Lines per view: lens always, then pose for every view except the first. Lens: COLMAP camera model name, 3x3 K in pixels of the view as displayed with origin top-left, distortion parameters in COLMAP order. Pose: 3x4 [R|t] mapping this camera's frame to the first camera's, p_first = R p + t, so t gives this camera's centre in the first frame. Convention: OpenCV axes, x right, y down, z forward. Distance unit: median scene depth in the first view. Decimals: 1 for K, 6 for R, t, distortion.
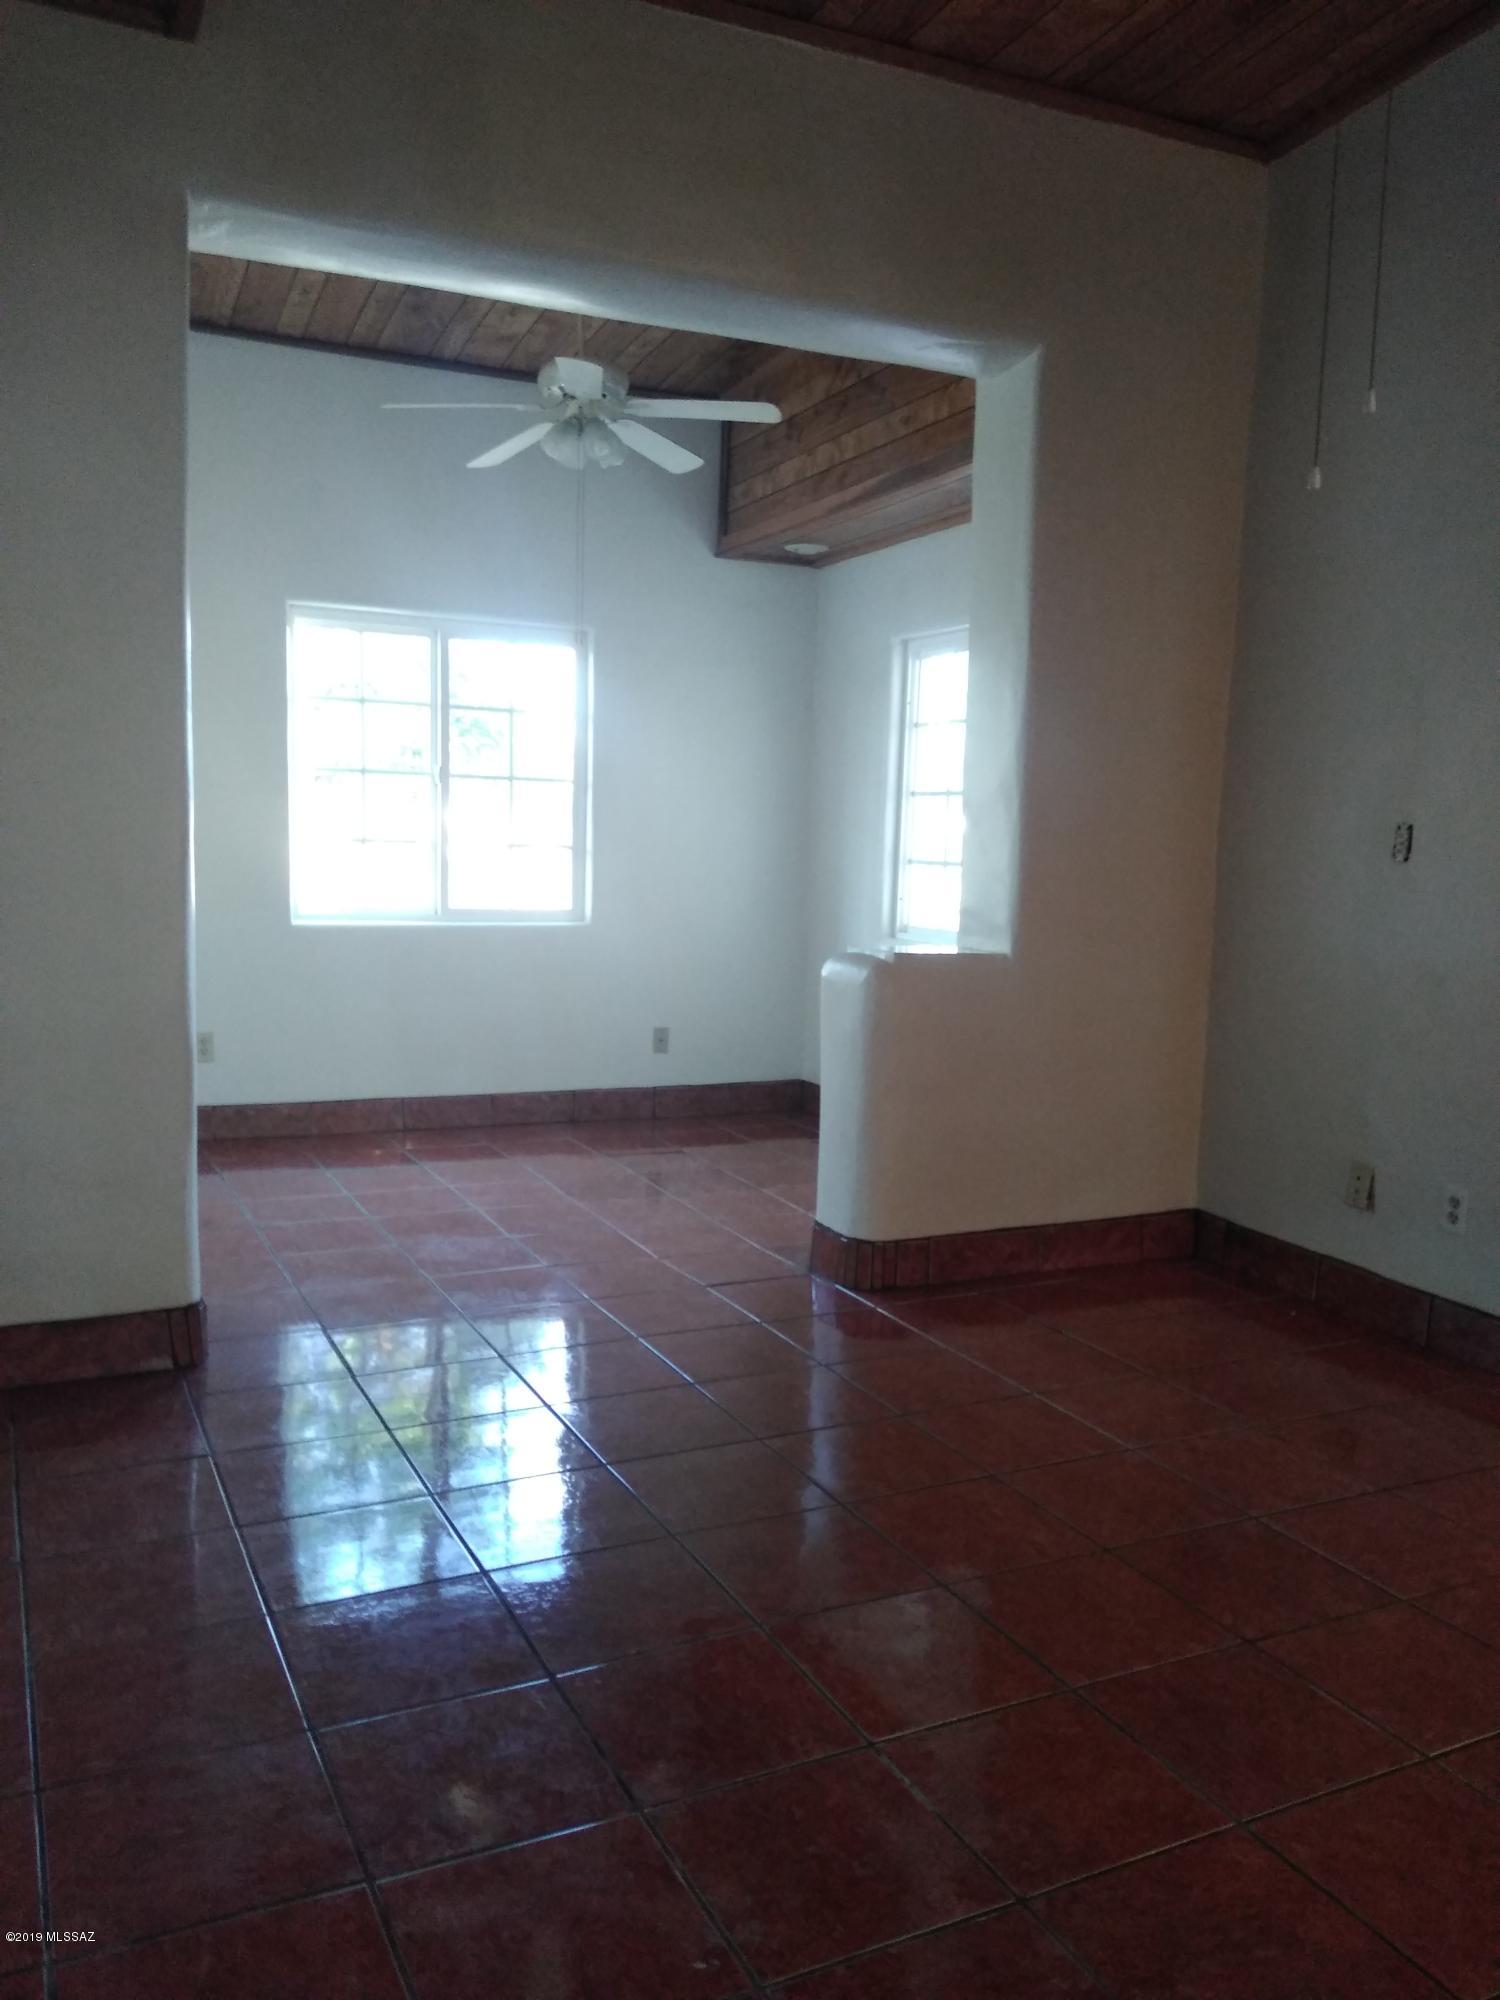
lens RADIAL K [[1552.3, 0, 742.8], [0, 1552.3, 998.9], [0, 0, 1]] dist [0.085218, -0.139066]
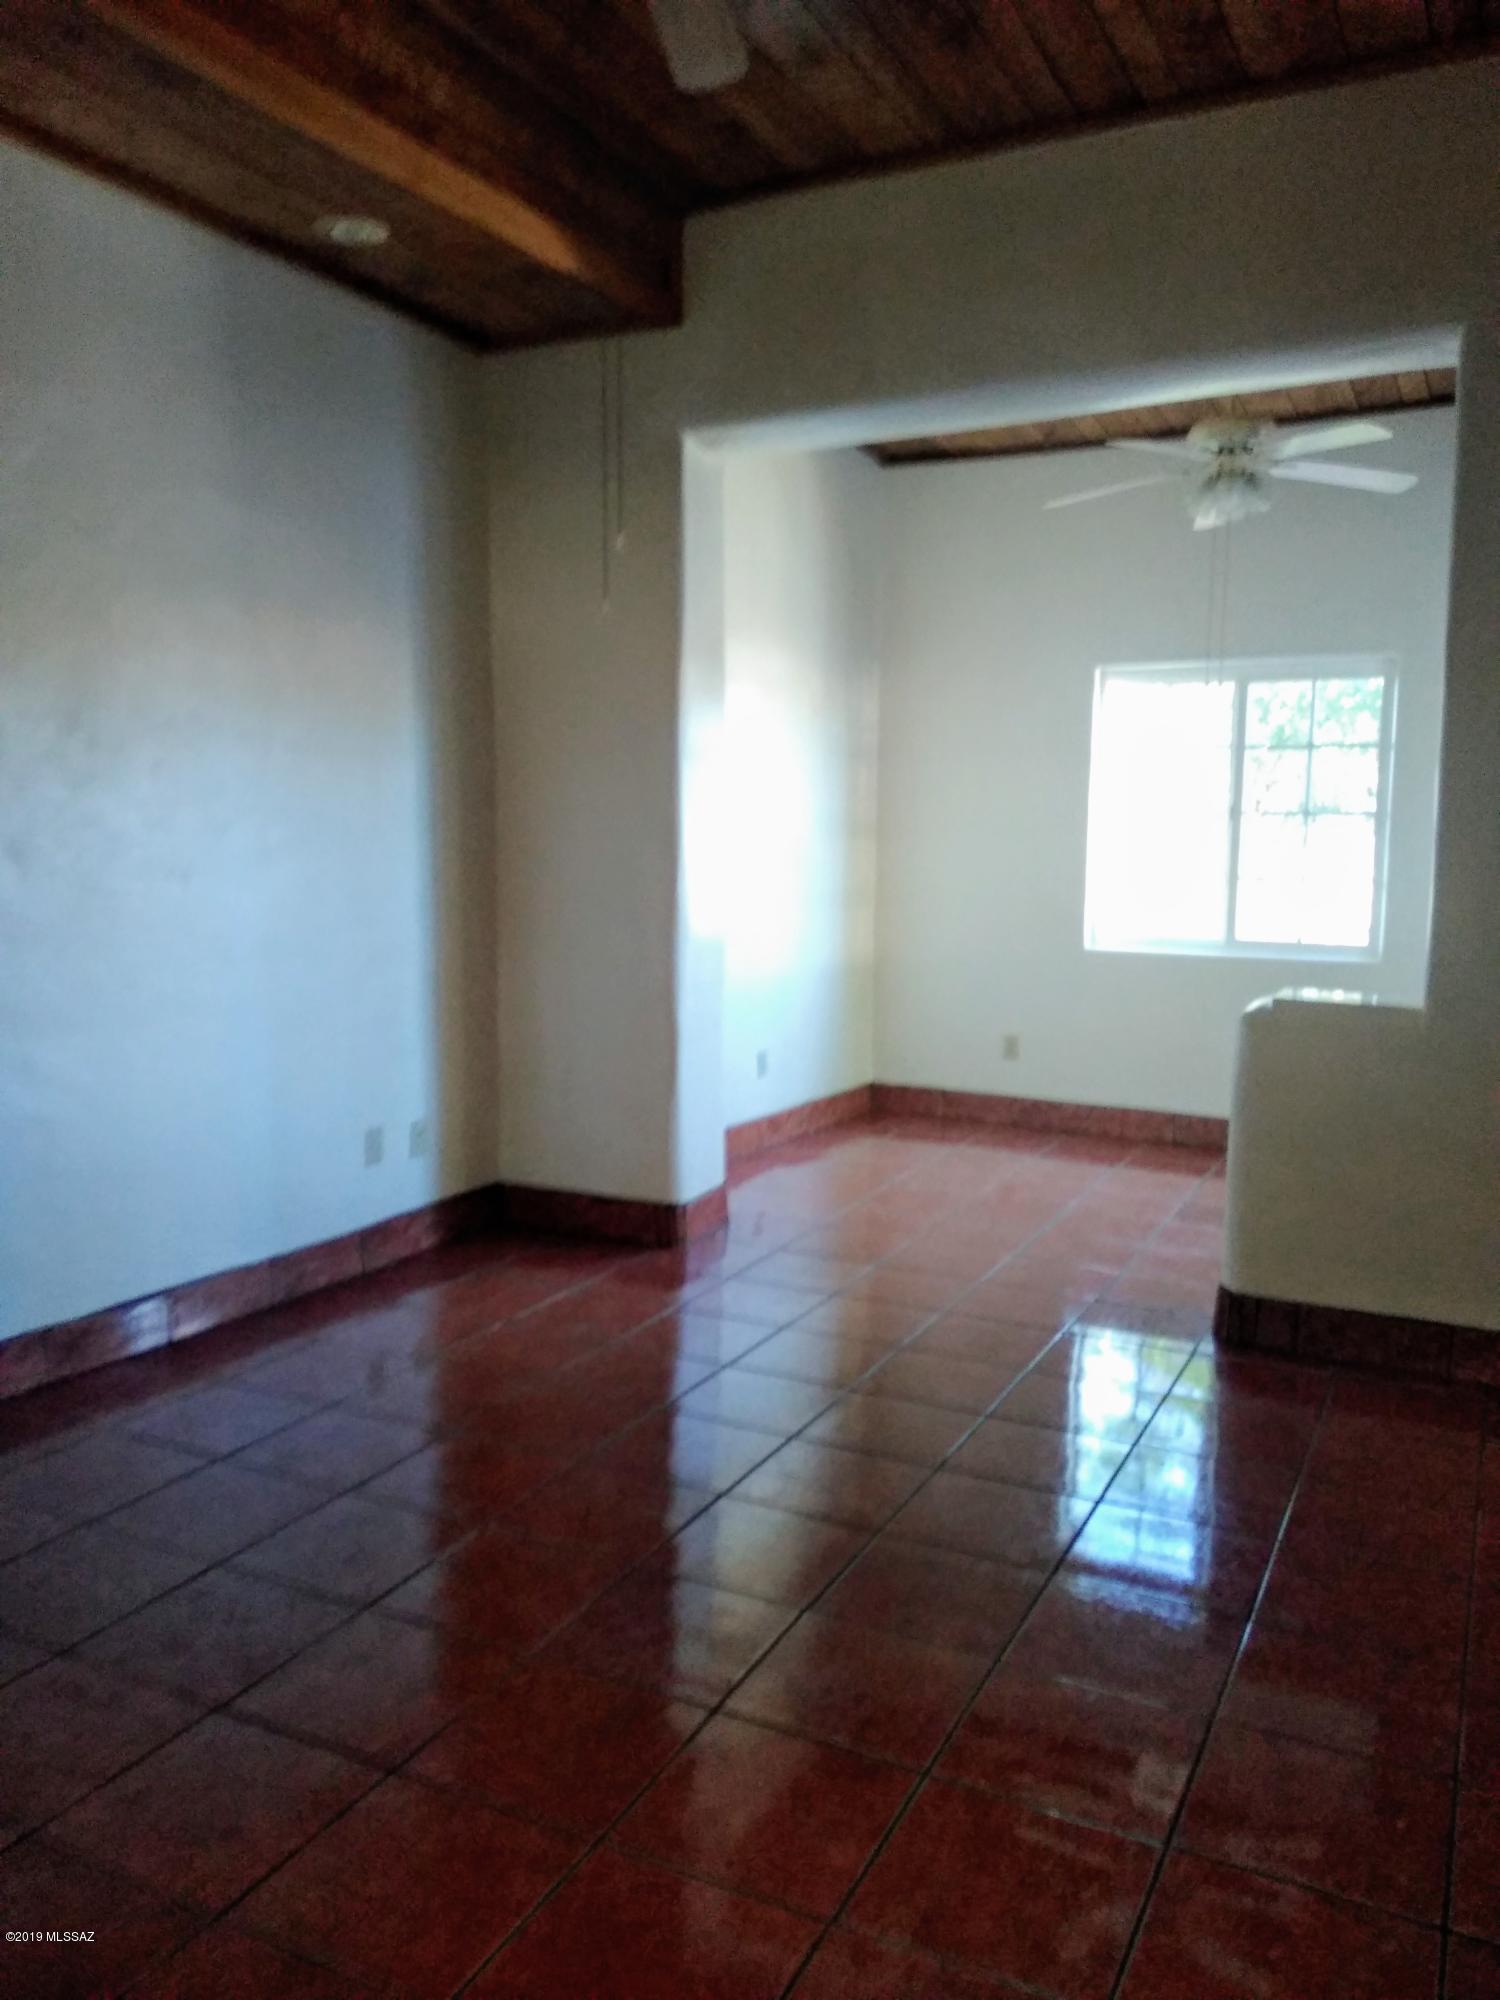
lens RADIAL K [[1535.1, 0, 750.0], [0, 1535.1, 1000.0], [0, 0, 1]] dist [0.074054, -0.121620]
pose [[0.608032, 0.064676, -0.791273, 0.458141], [-0.073602, 0.996976, 0.024932, -0.020119], [0.790493, 0.043080, 0.610954, 0.114027]]
